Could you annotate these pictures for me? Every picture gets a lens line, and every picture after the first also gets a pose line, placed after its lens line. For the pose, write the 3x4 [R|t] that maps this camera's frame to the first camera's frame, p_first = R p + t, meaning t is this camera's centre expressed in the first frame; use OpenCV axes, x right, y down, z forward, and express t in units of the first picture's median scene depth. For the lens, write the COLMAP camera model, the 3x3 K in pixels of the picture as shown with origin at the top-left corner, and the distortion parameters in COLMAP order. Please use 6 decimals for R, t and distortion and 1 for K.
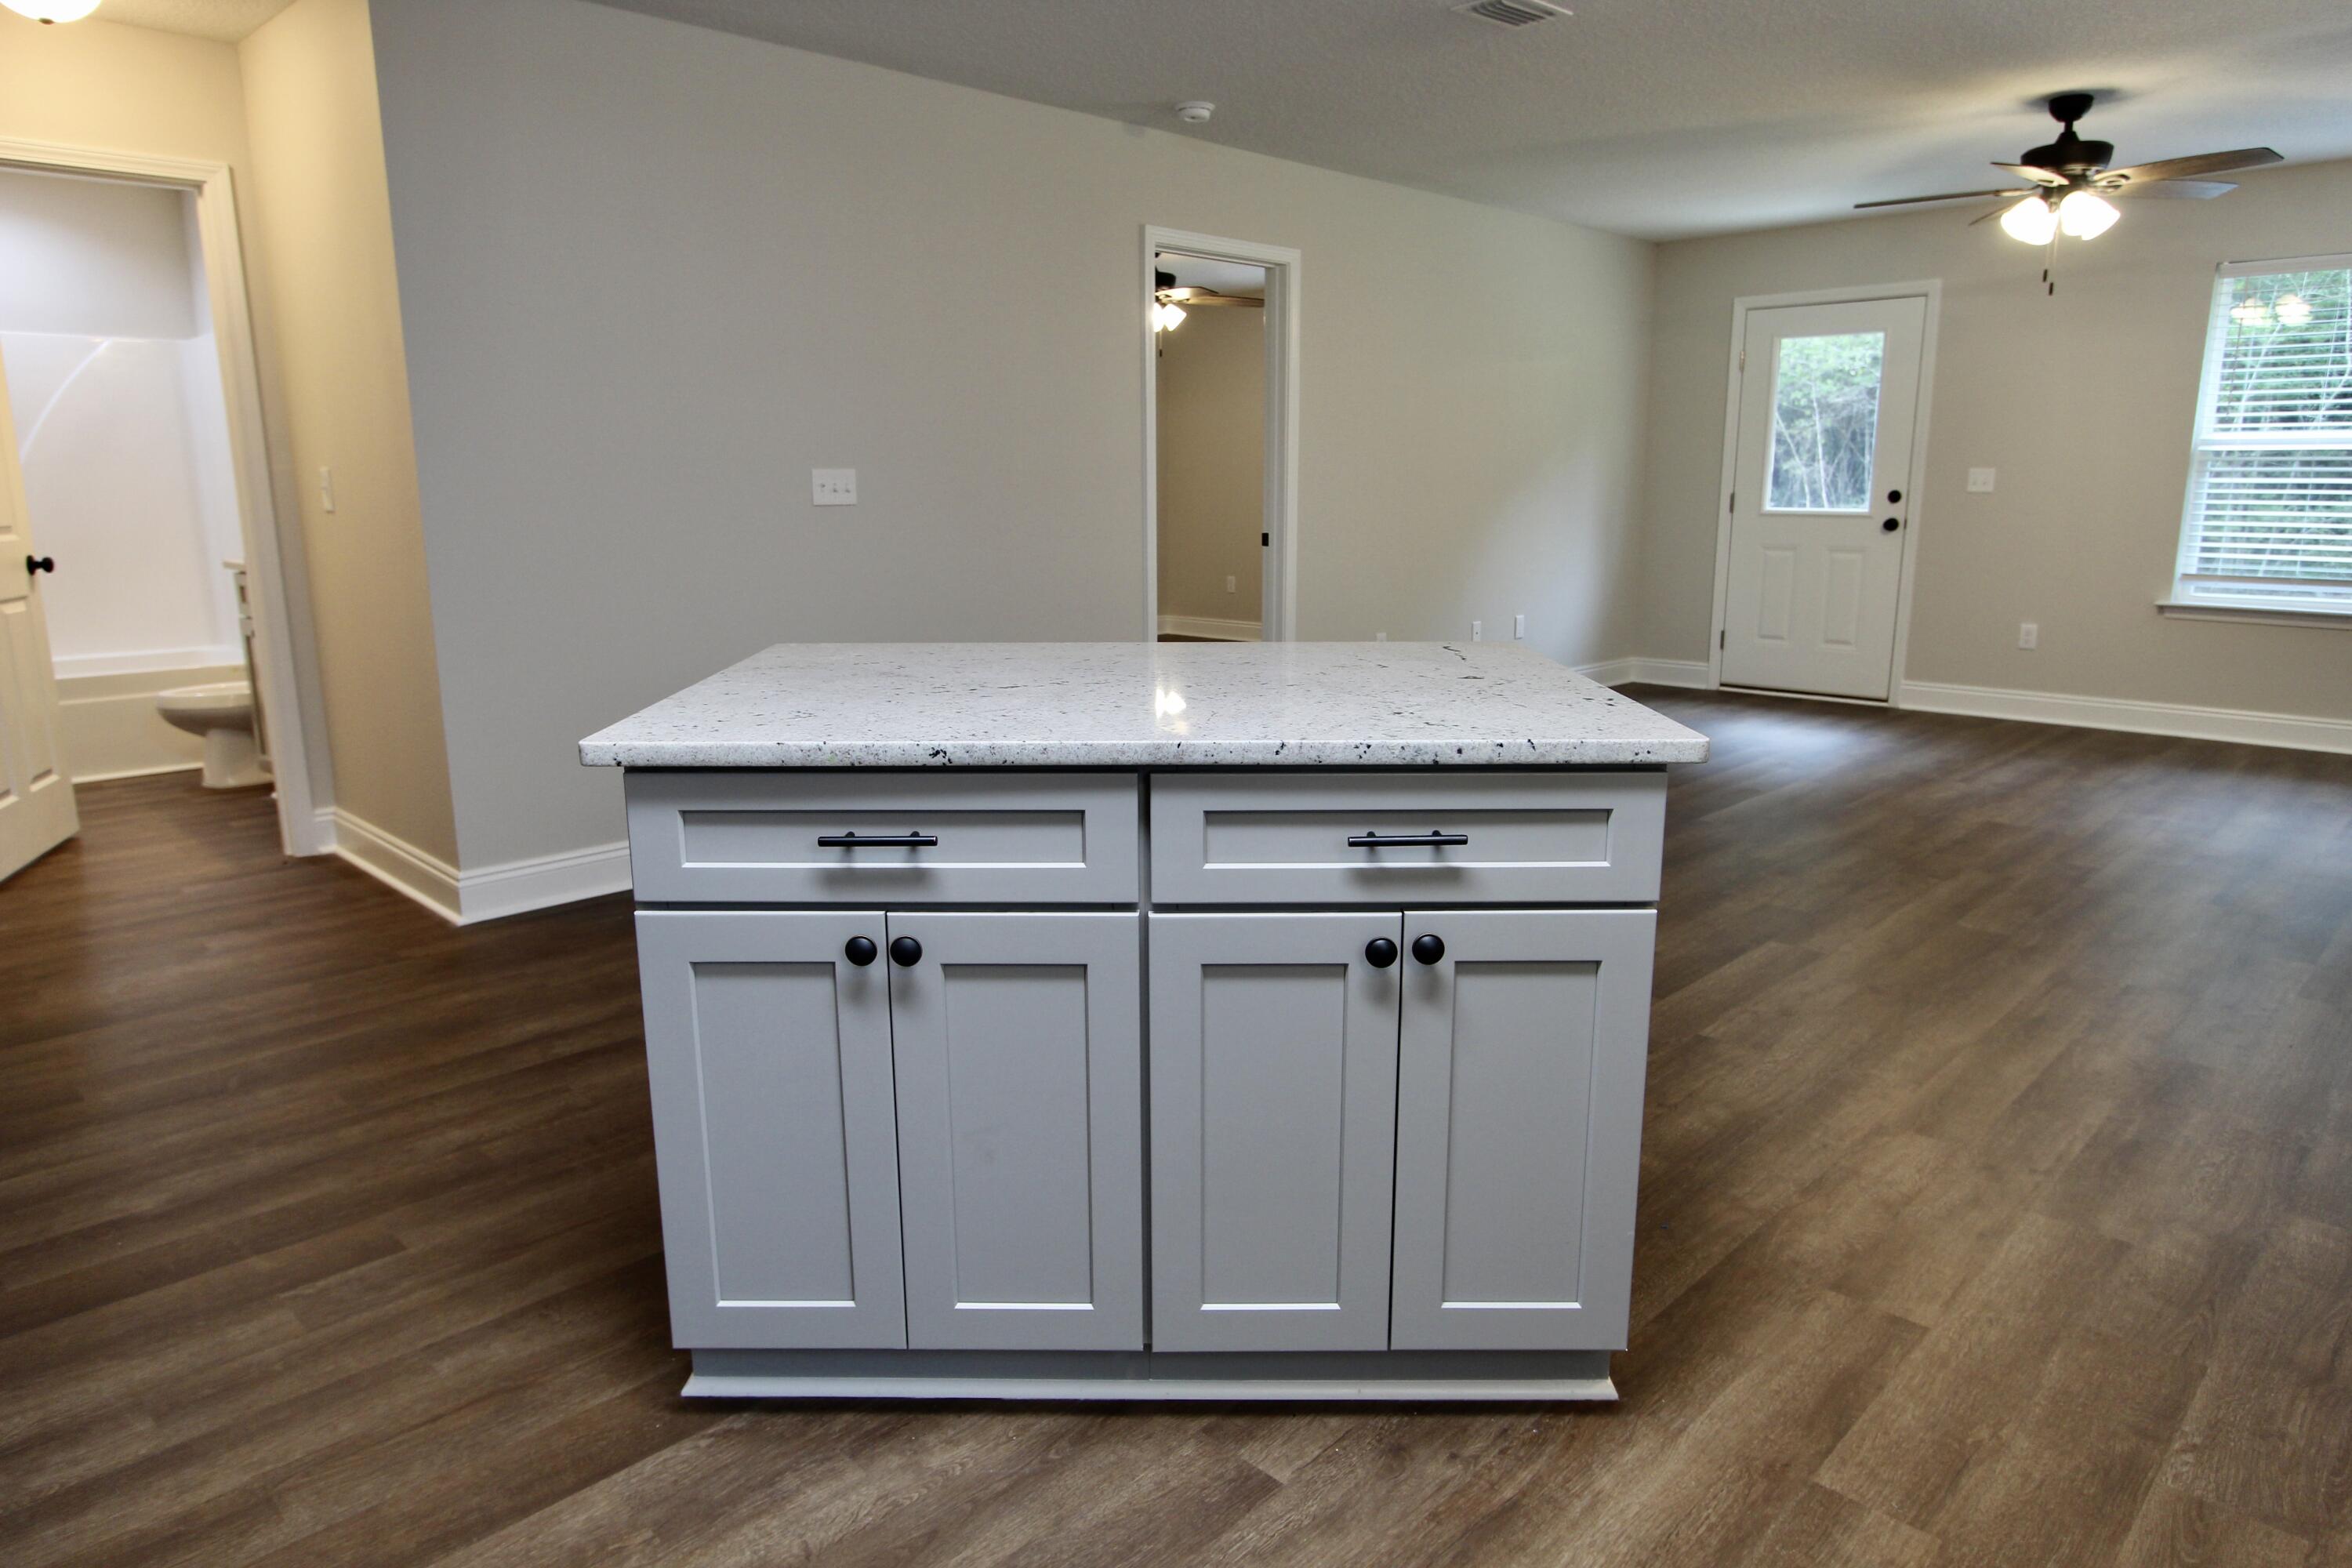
lens RADIAL K [[1459.4, 0, 1174.7], [0, 1459.4, 780.2], [0, 0, 1]] dist [-0.021316, 0.016543]
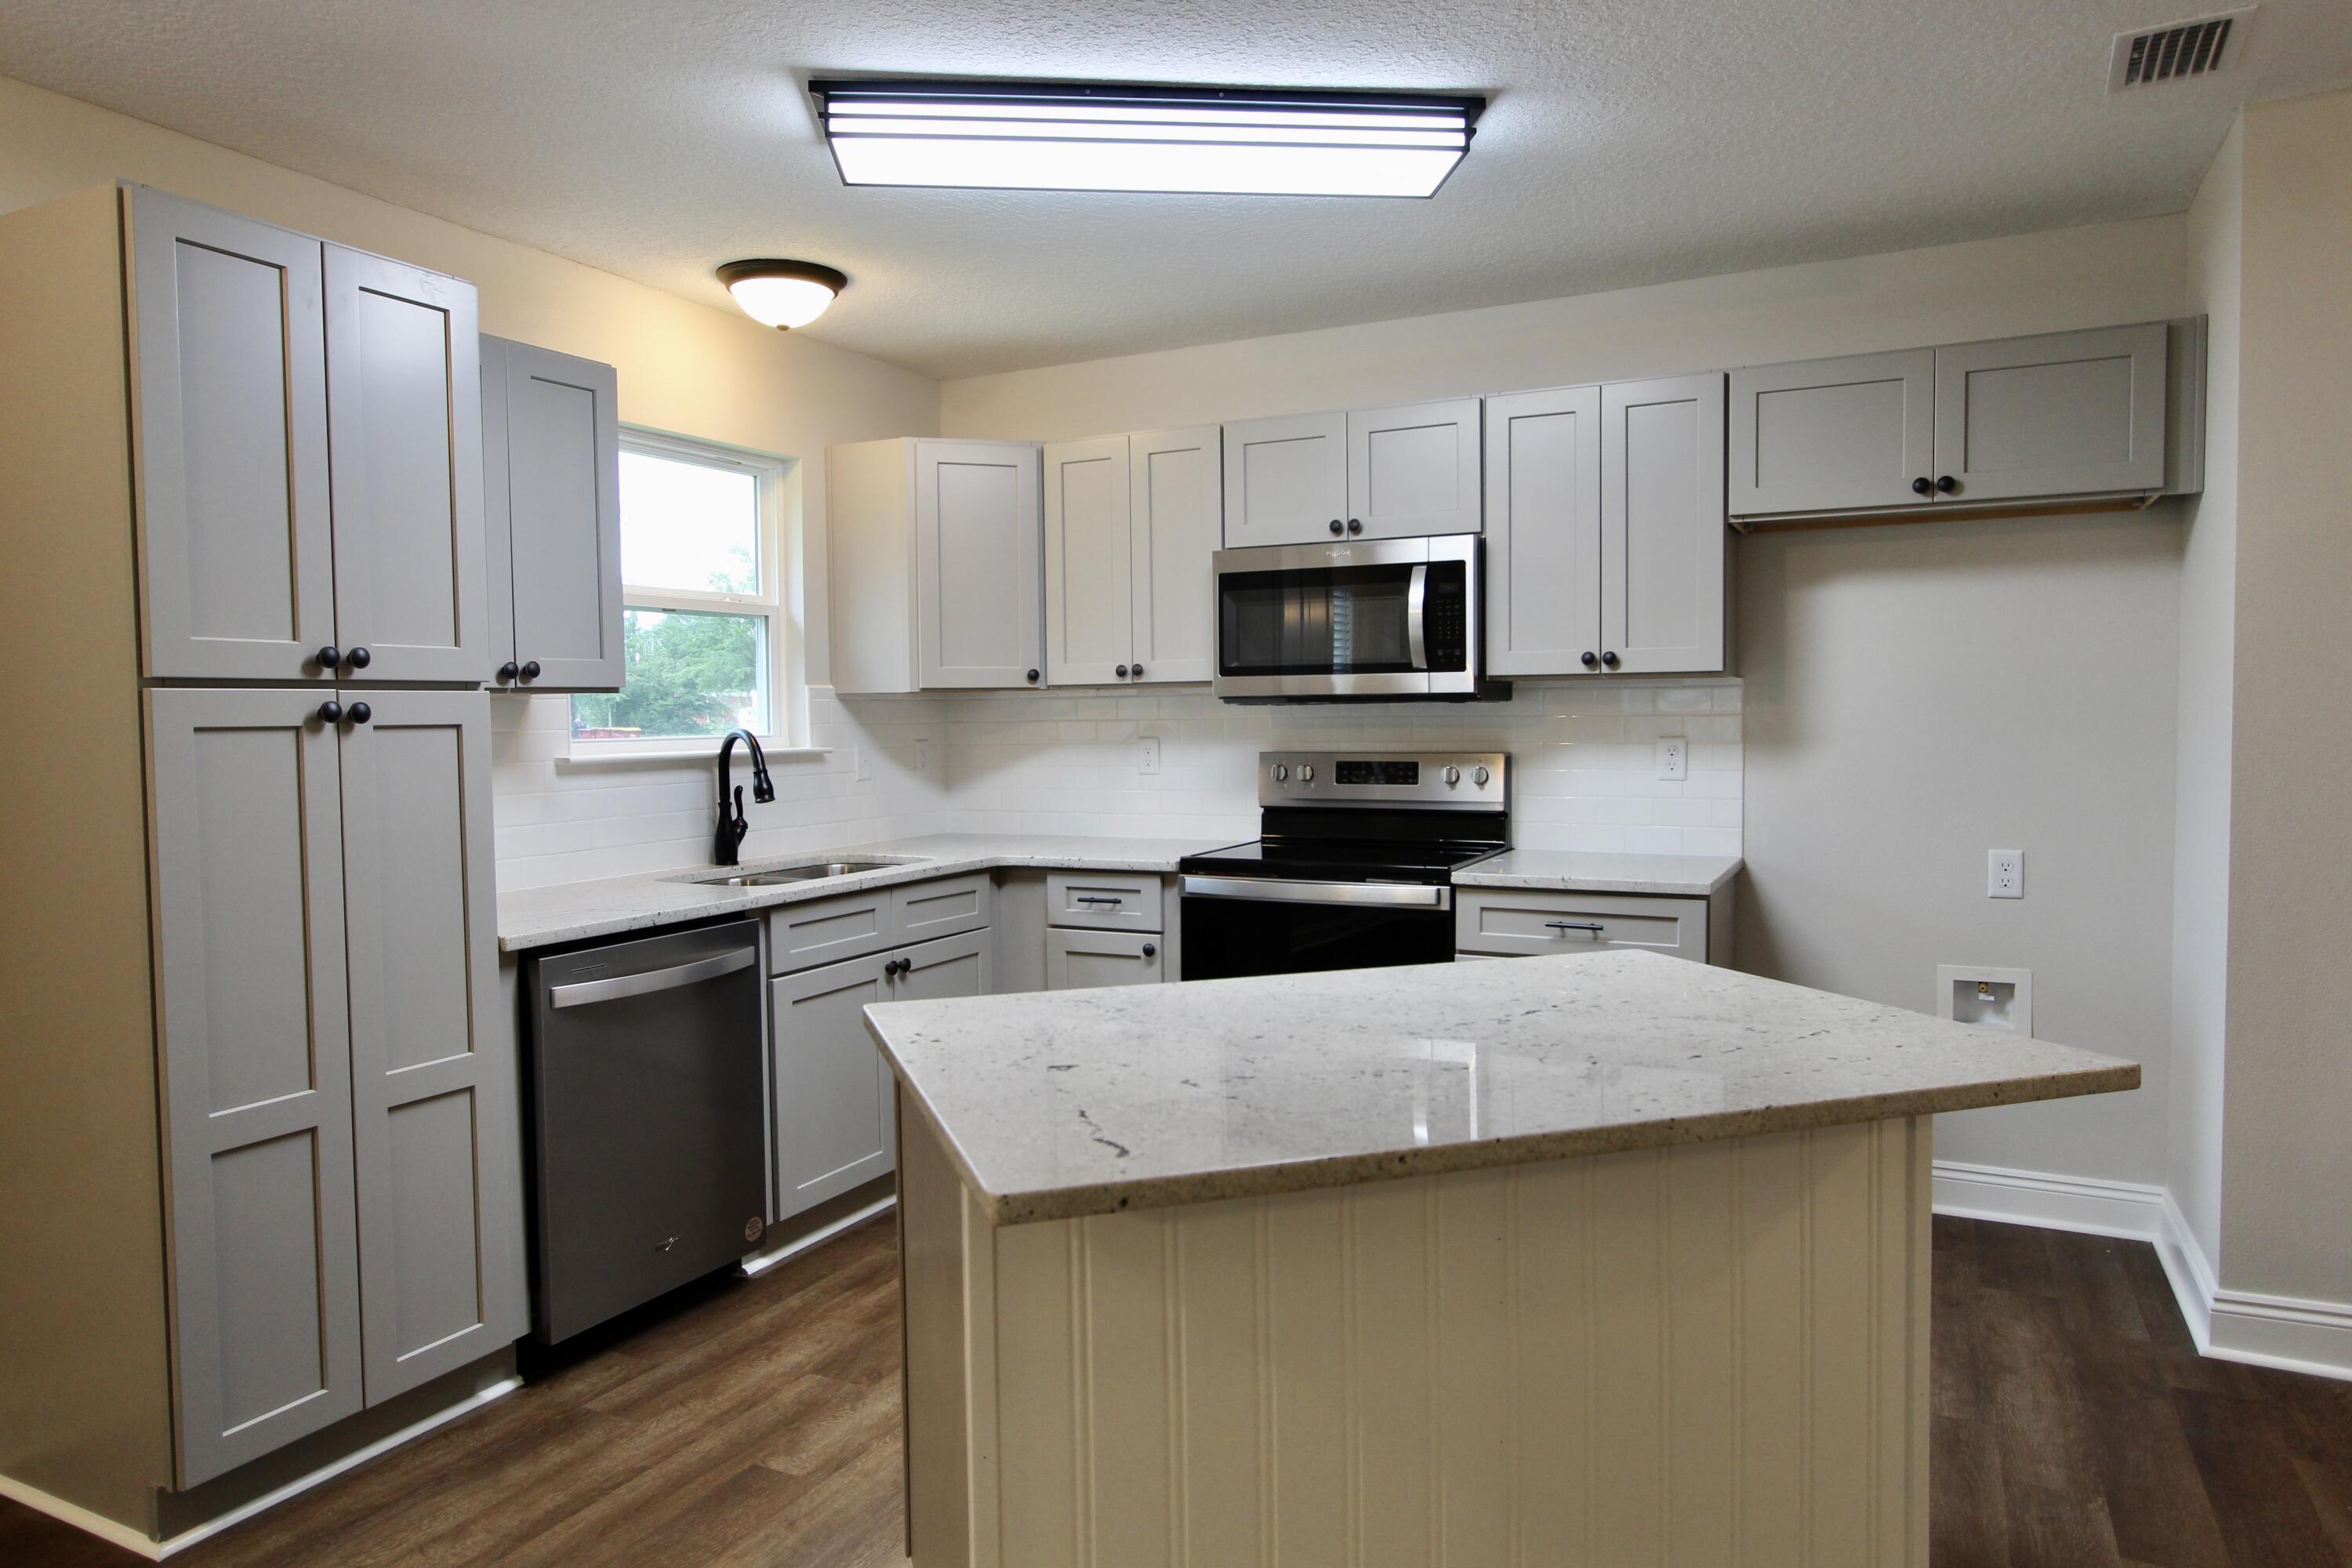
lens RADIAL K [[1474.0, 0, 1175.2], [0, 1474.0, 779.4], [0, 0, 1]] dist [-0.018203, 0.014151]
pose [[-0.951846, 0.029294, -0.305174, 0.358237], [-0.048016, 0.968895, 0.242767, -0.389624], [0.302793, 0.245730, -0.920833, 1.597137]]
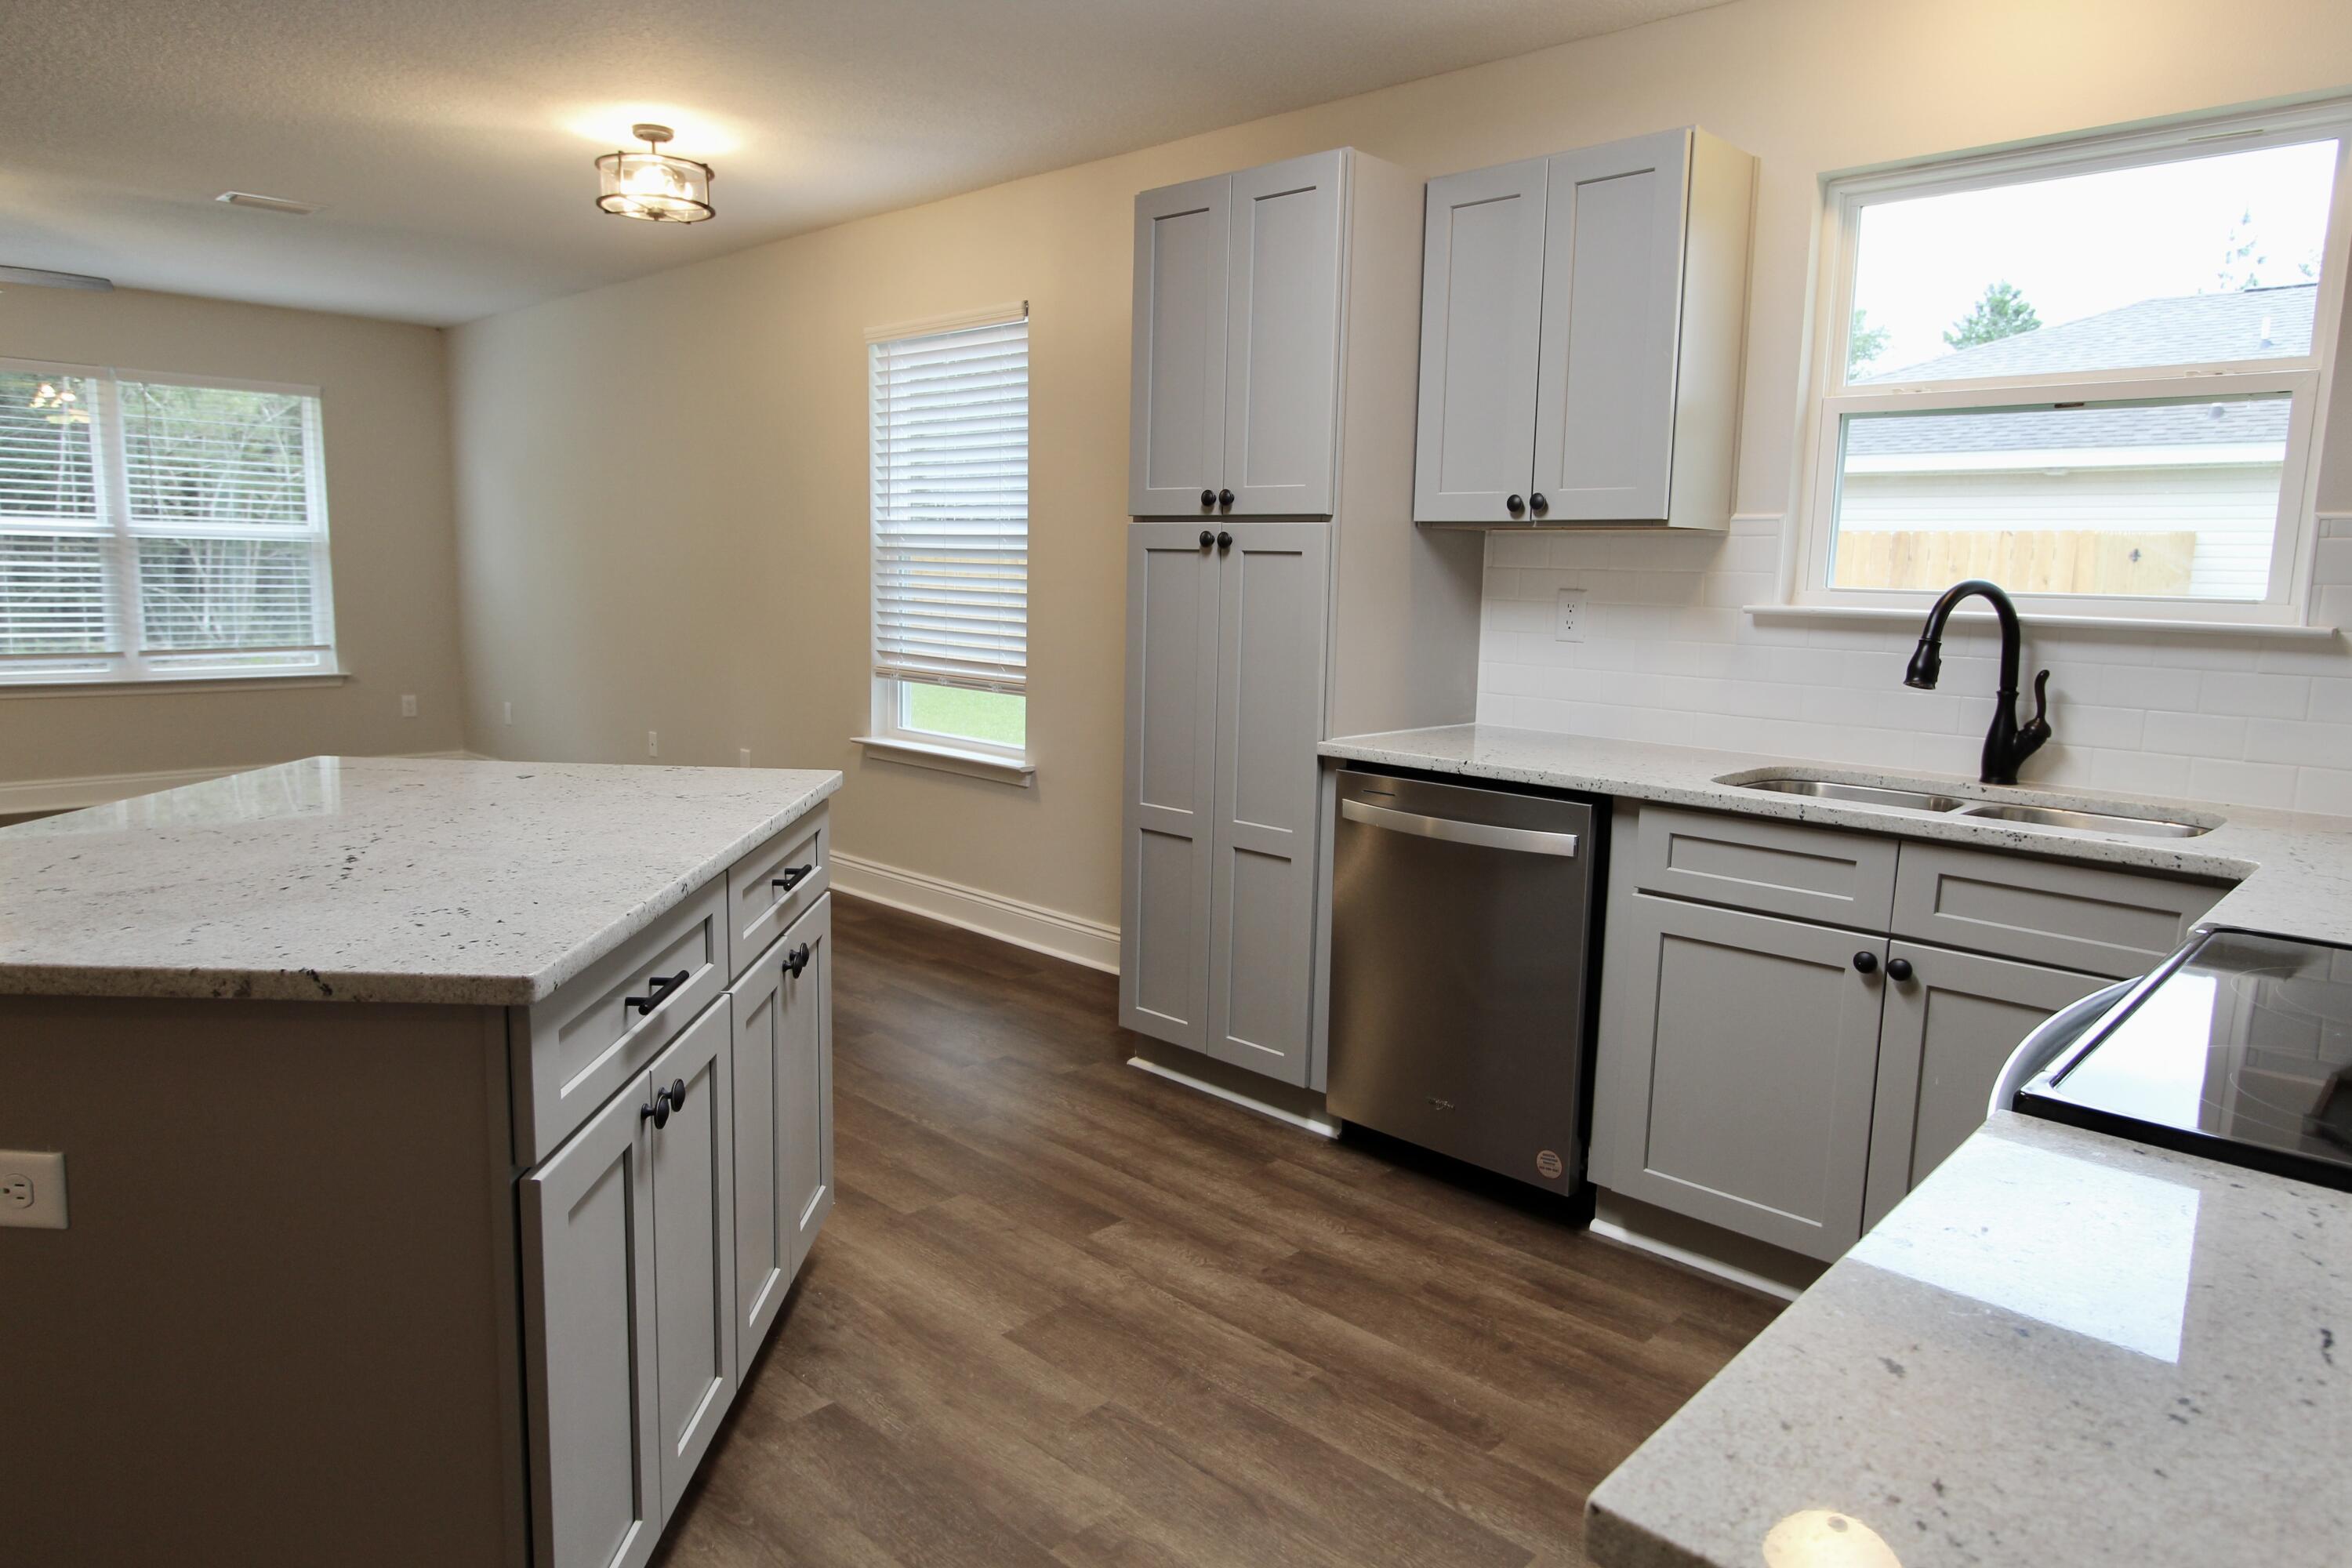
lens RADIAL K [[1459.4, 0, 1174.7], [0, 1459.4, 780.2], [0, 0, 1]] dist [-0.021316, 0.016543]
pose [[-0.014659, -0.143230, 0.989581, -0.845703], [0.182716, 0.972639, 0.143485, -0.126870], [-0.983056, 0.182915, 0.011913, 0.461655]]
